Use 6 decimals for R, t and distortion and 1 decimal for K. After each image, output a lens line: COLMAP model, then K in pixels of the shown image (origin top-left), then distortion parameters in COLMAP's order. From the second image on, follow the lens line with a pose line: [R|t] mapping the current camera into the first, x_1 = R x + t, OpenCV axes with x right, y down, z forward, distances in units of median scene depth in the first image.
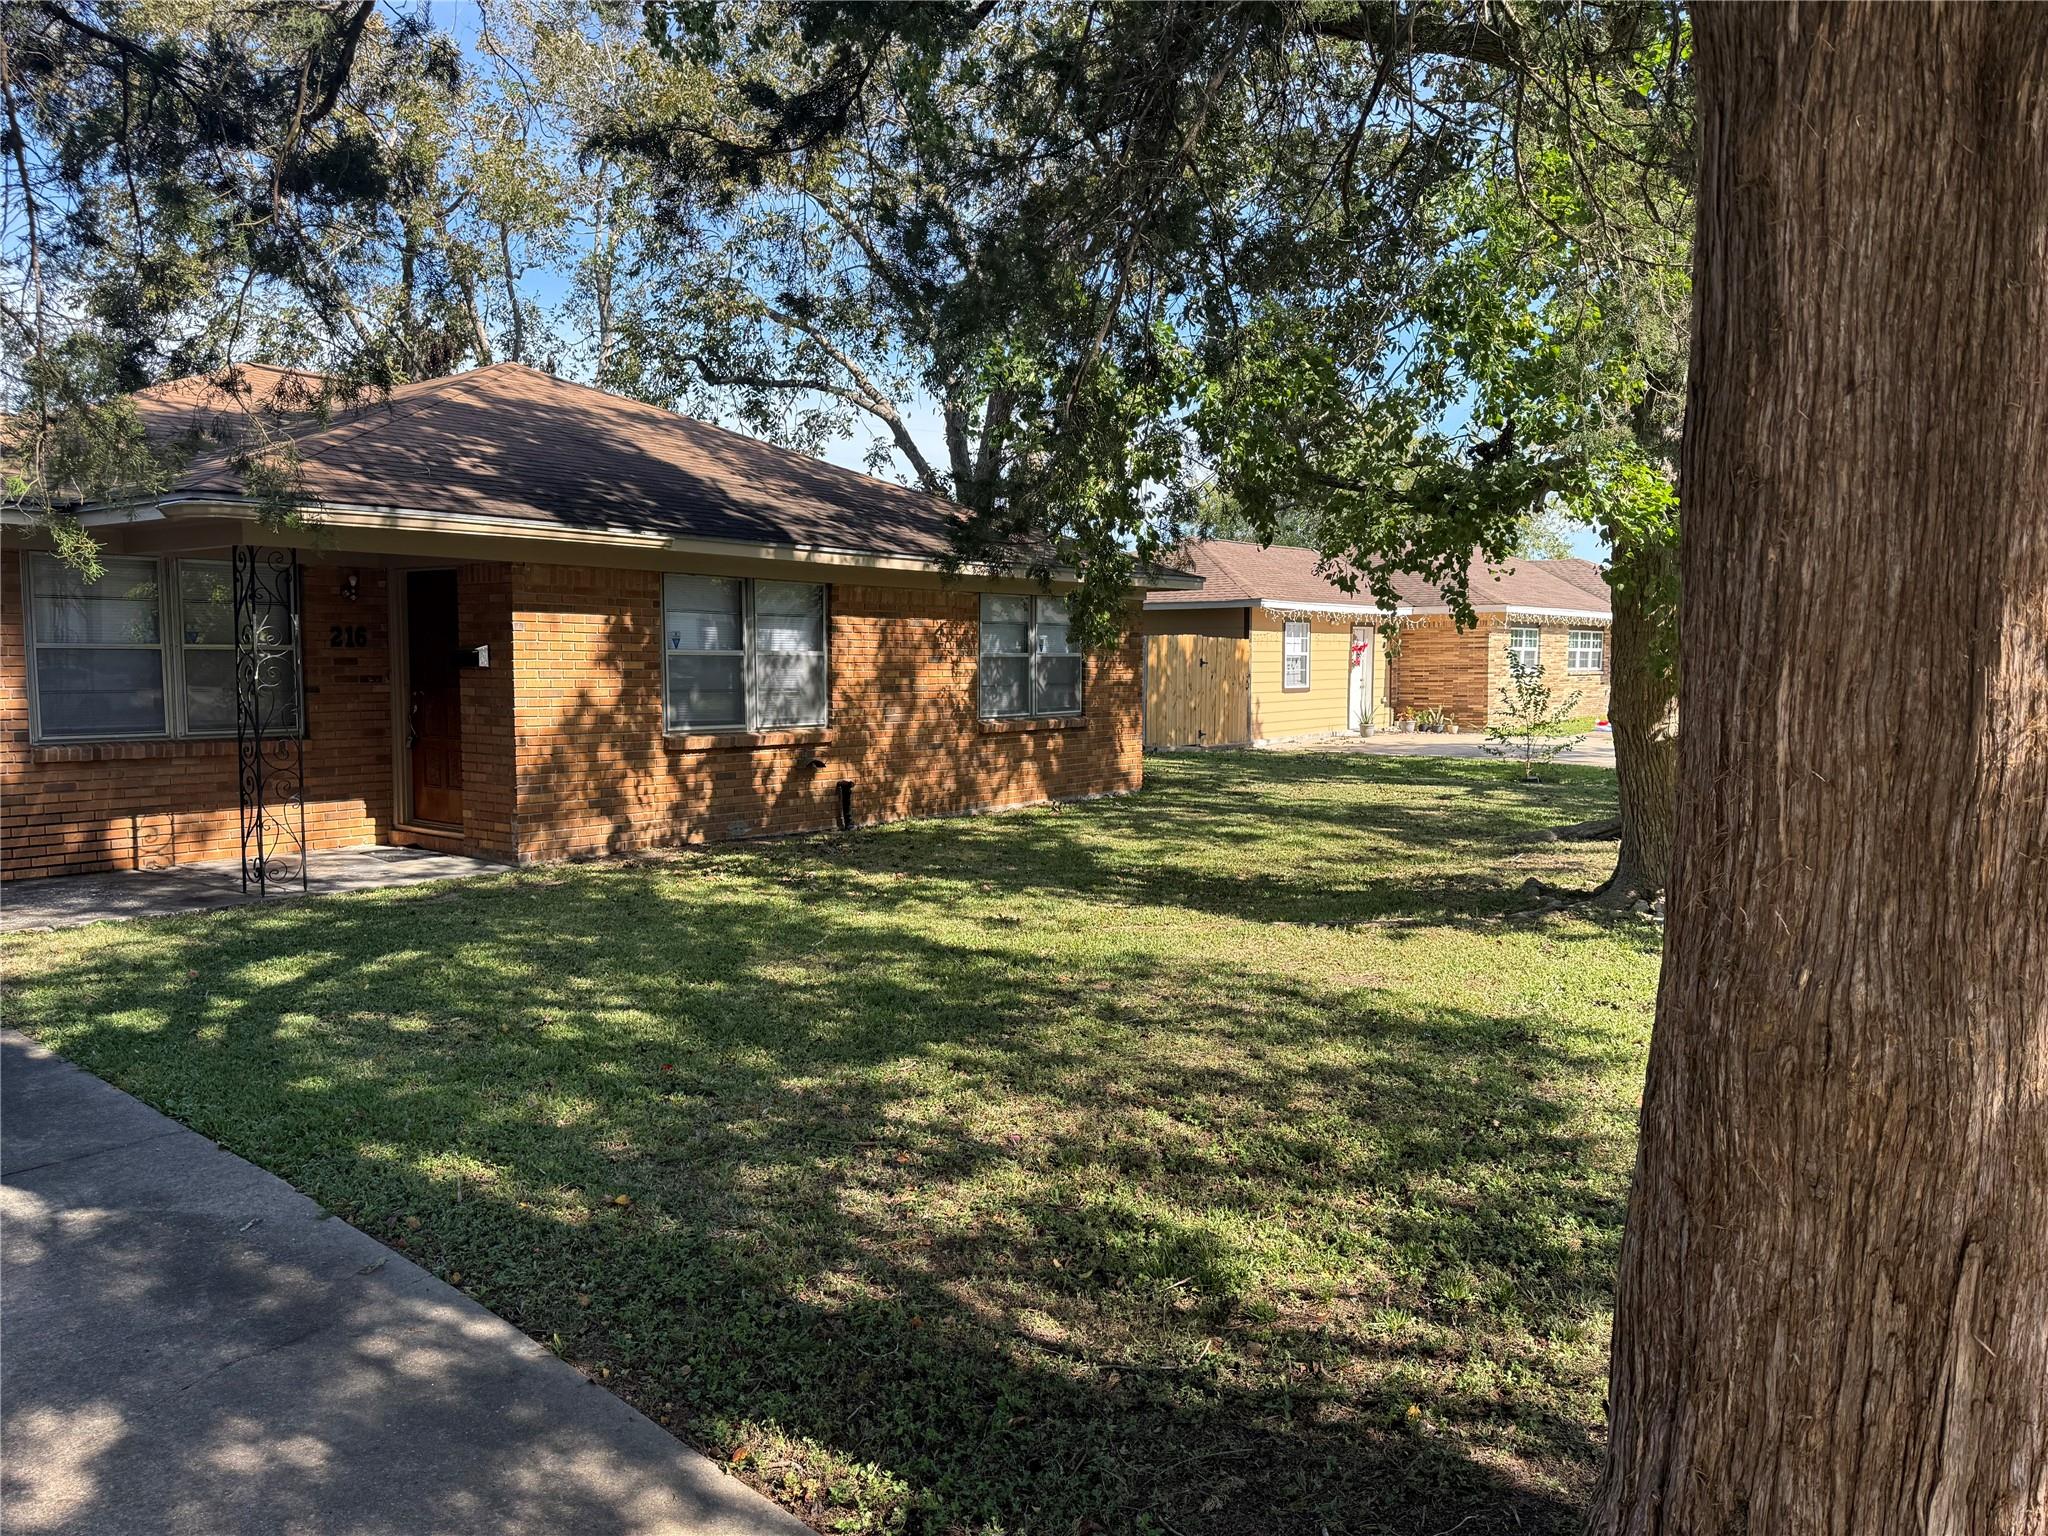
lens RADIAL K [[1440.4, 0, 999.1], [0, 1440.4, 779.3], [0, 0, 1]] dist [0.110715, -0.175771]
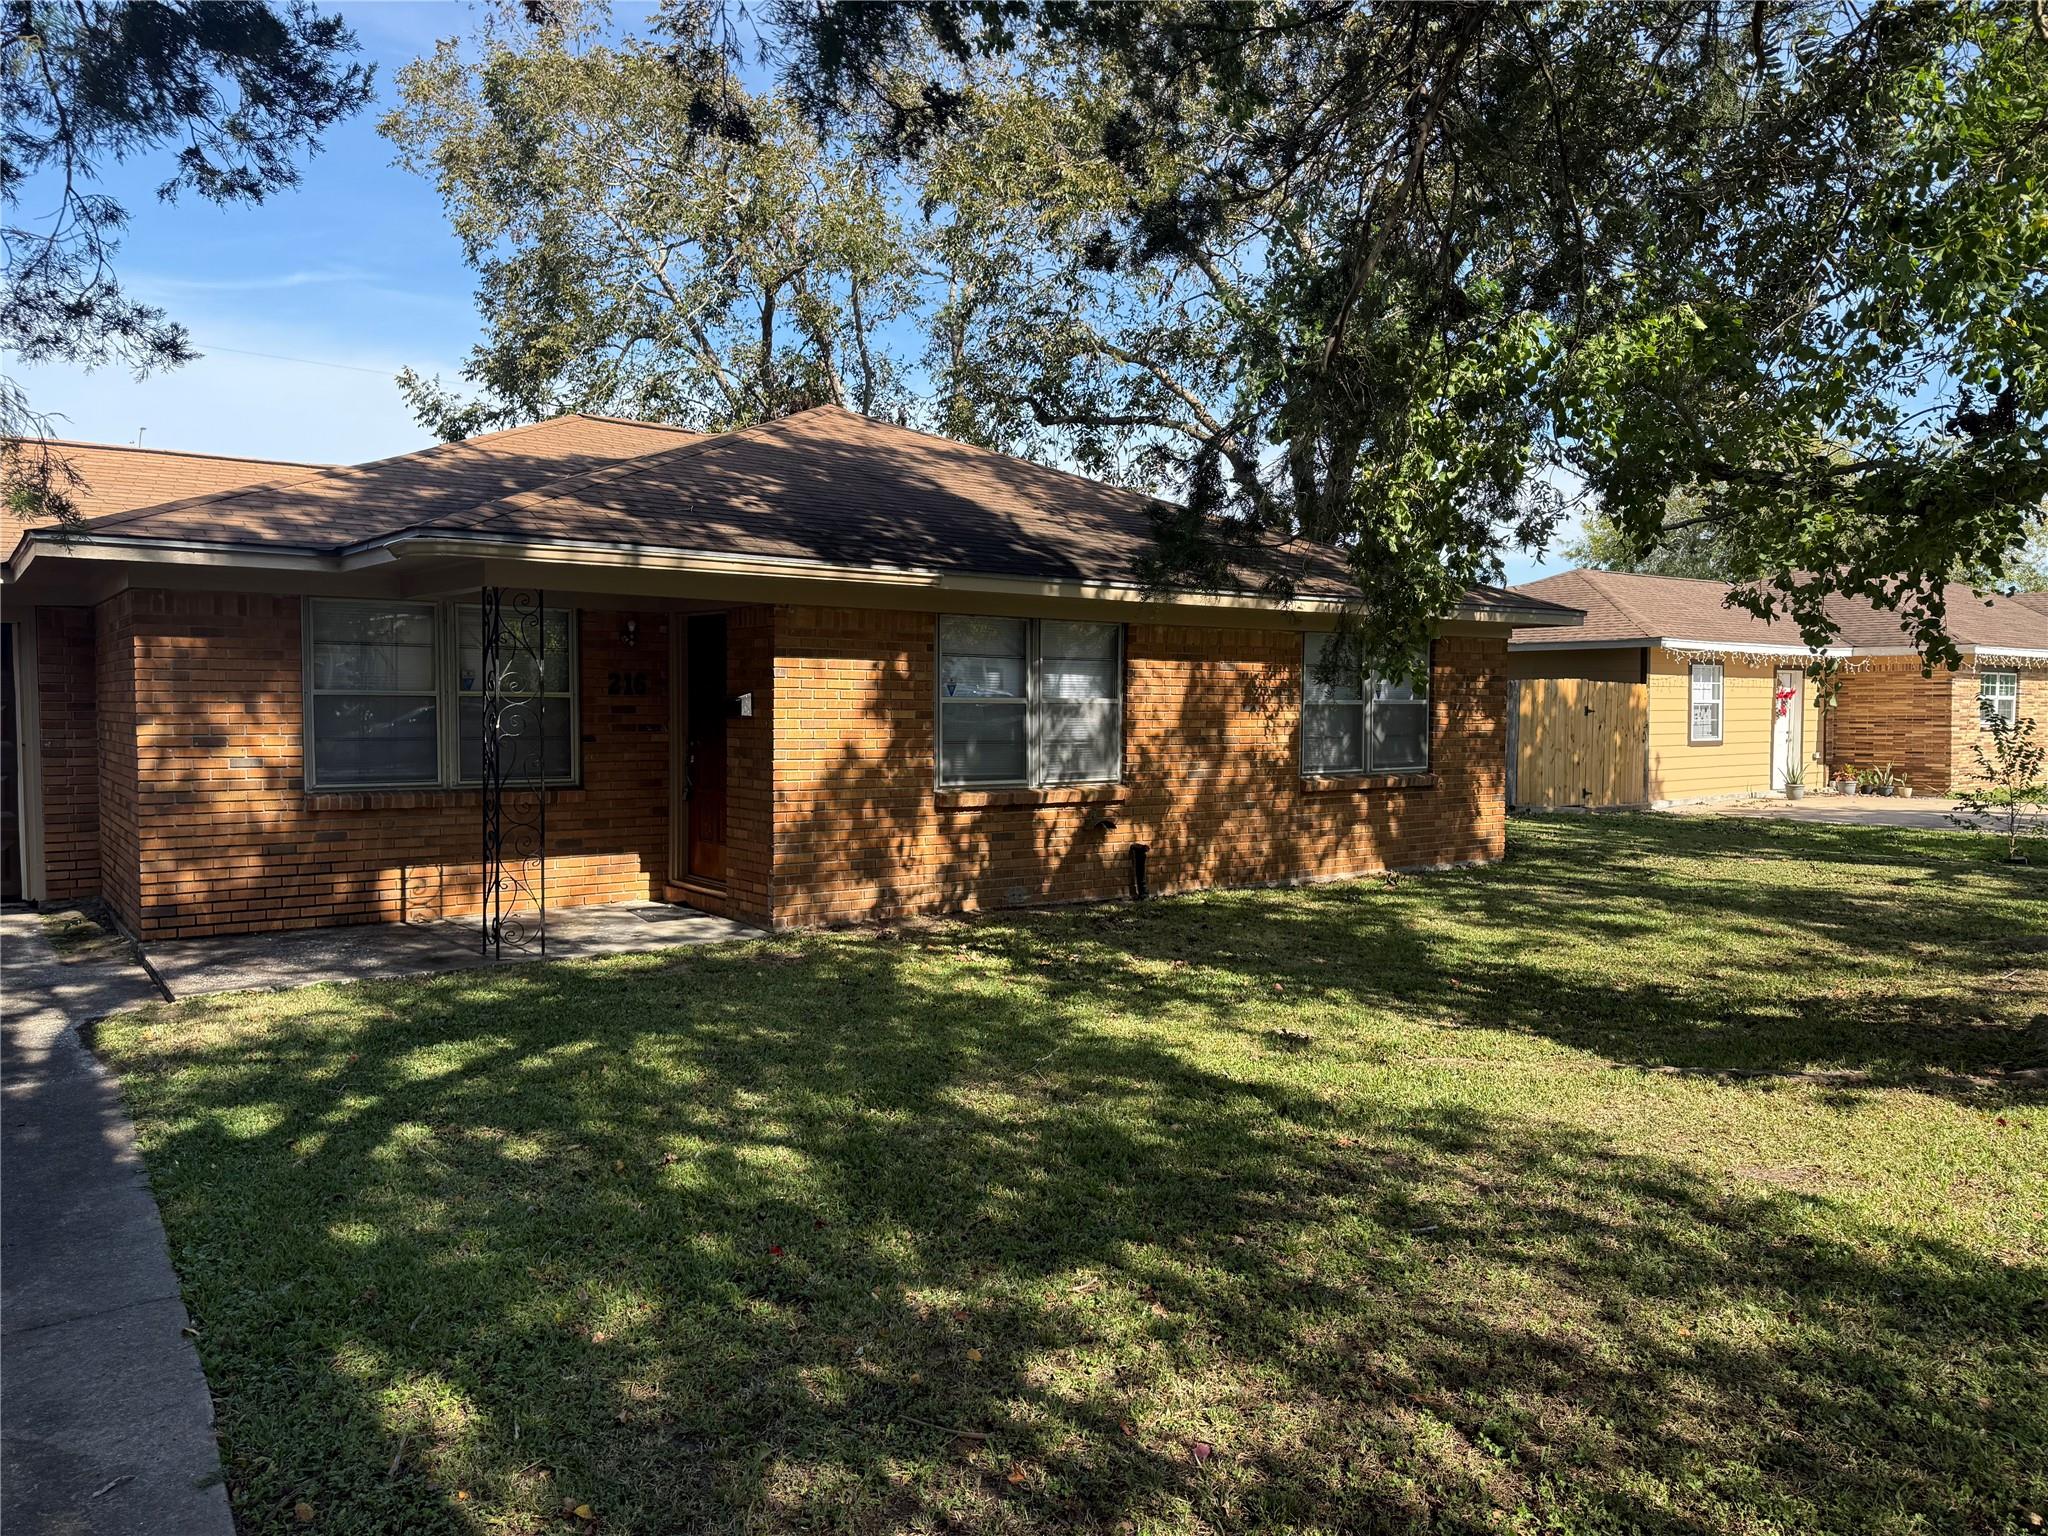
lens RADIAL K [[1448.1, 0, 1014.6], [0, 1448.1, 756.1], [0, 0, 1]] dist [0.109983, -0.181187]
pose [[0.971436, 0.011584, -0.237019, 0.034733], [-0.022899, 0.998723, -0.045043, -0.013378], [0.236194, 0.049183, 0.970460, 0.137579]]
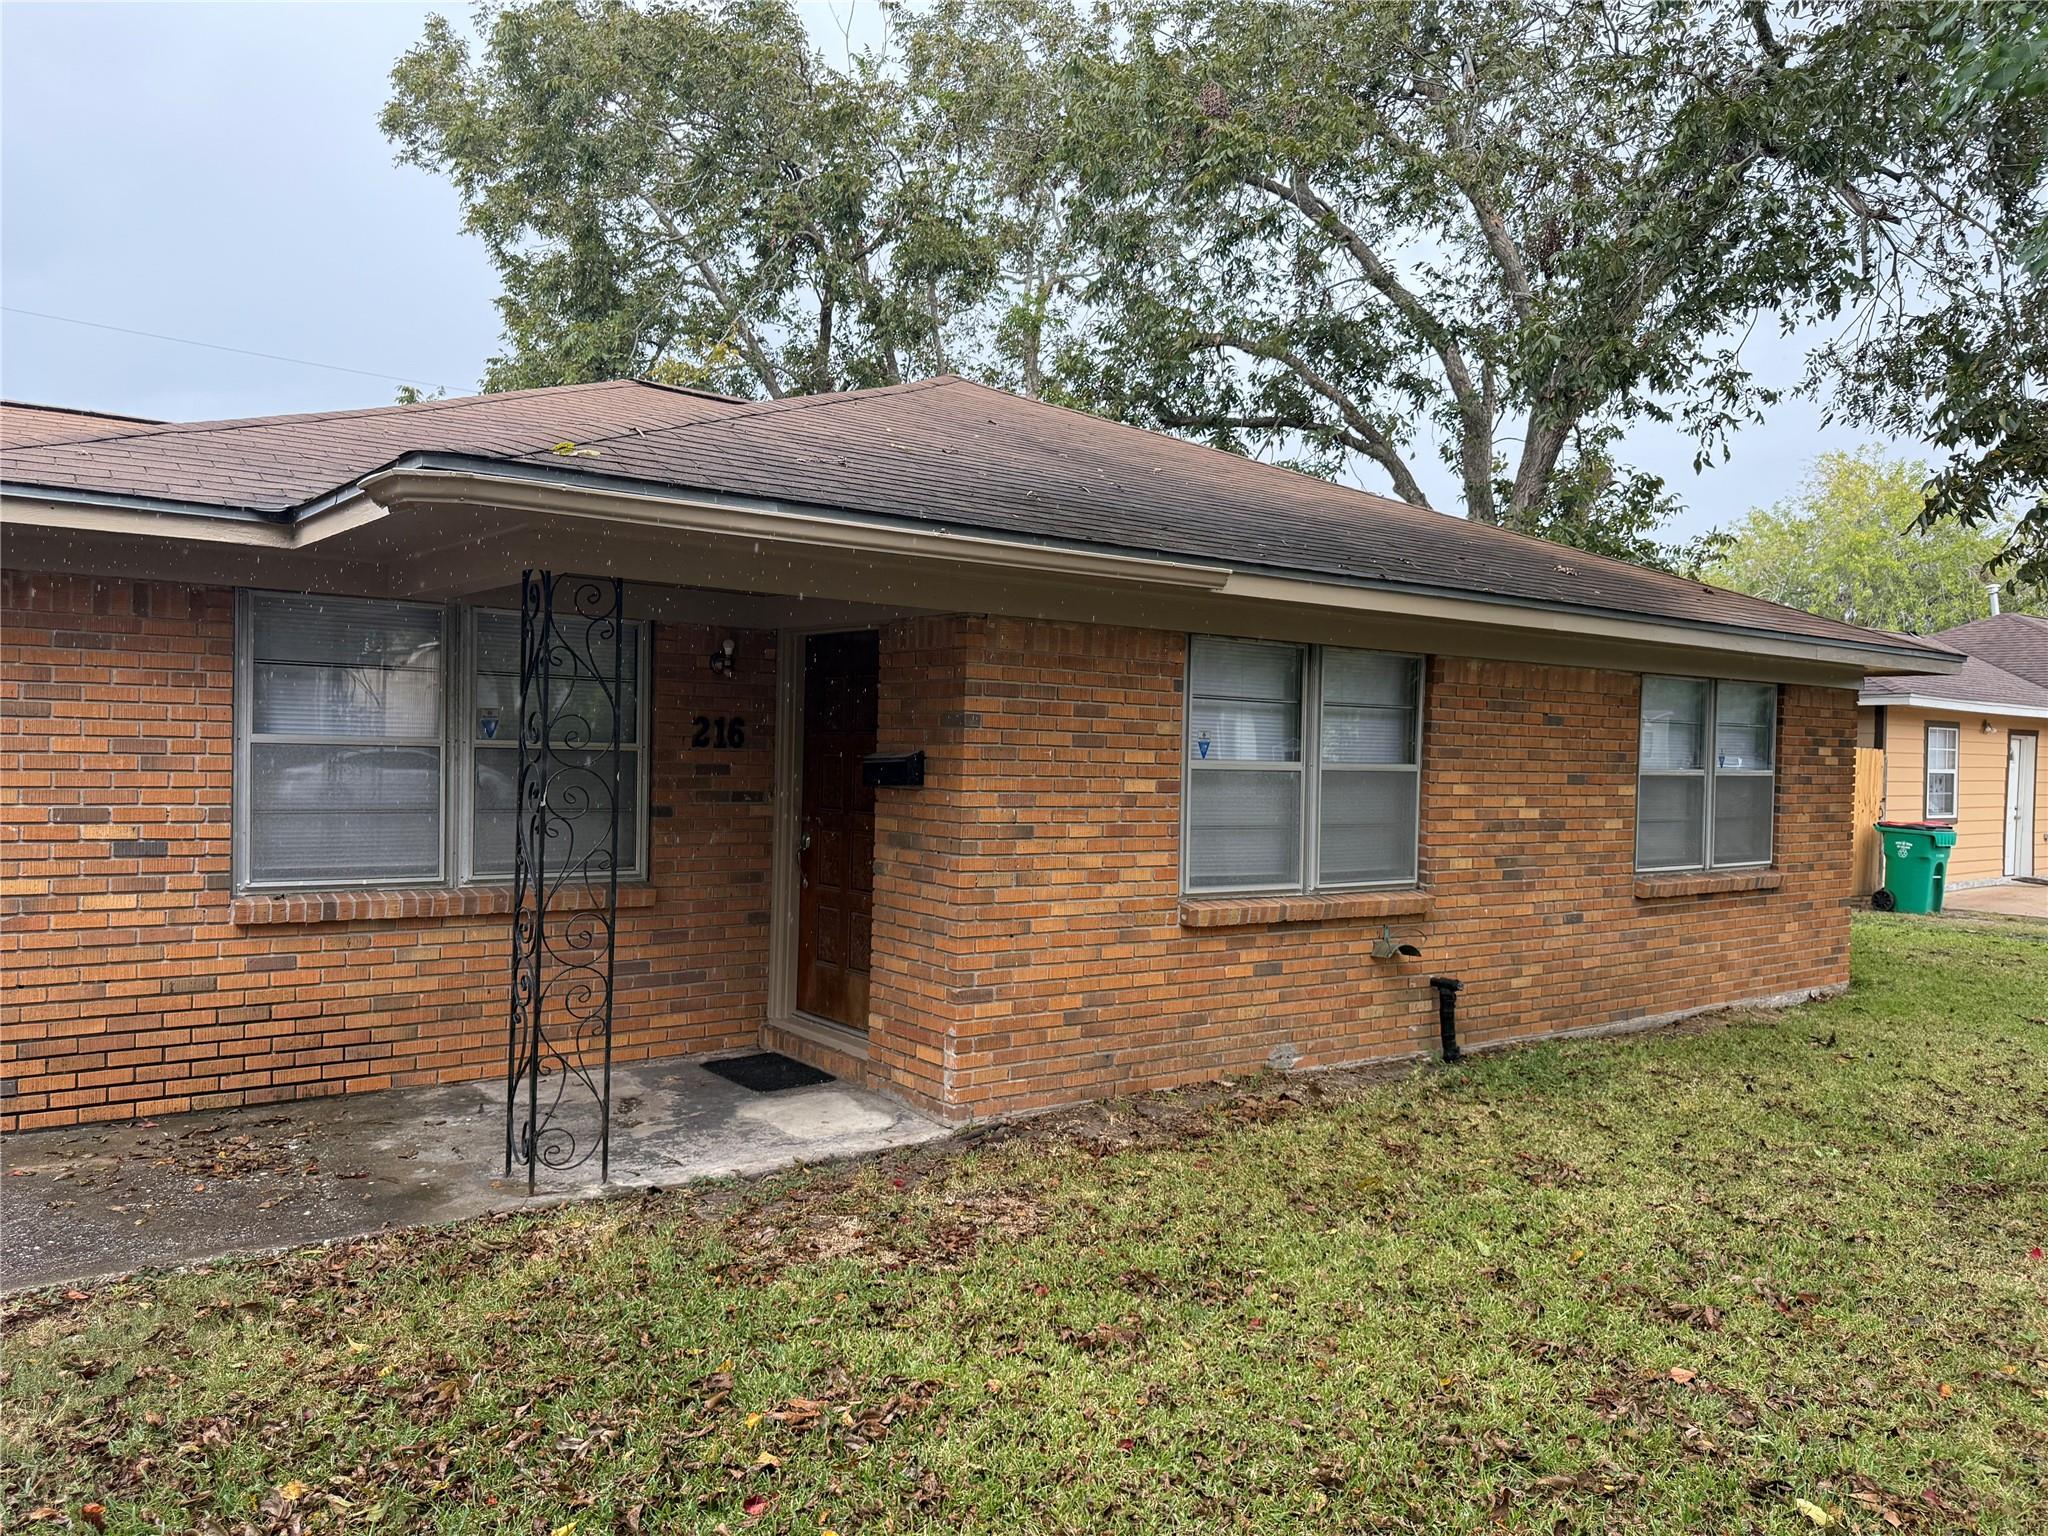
lens RADIAL K [[1440.4, 0, 999.1], [0, 1440.4, 779.3], [0, 0, 1]] dist [0.110715, -0.175771]
pose [[0.968043, 0.026000, -0.249431, -0.170026], [-0.042245, 0.997304, -0.059997, -0.045557], [0.247199, 0.068616, 0.966532, 0.429609]]
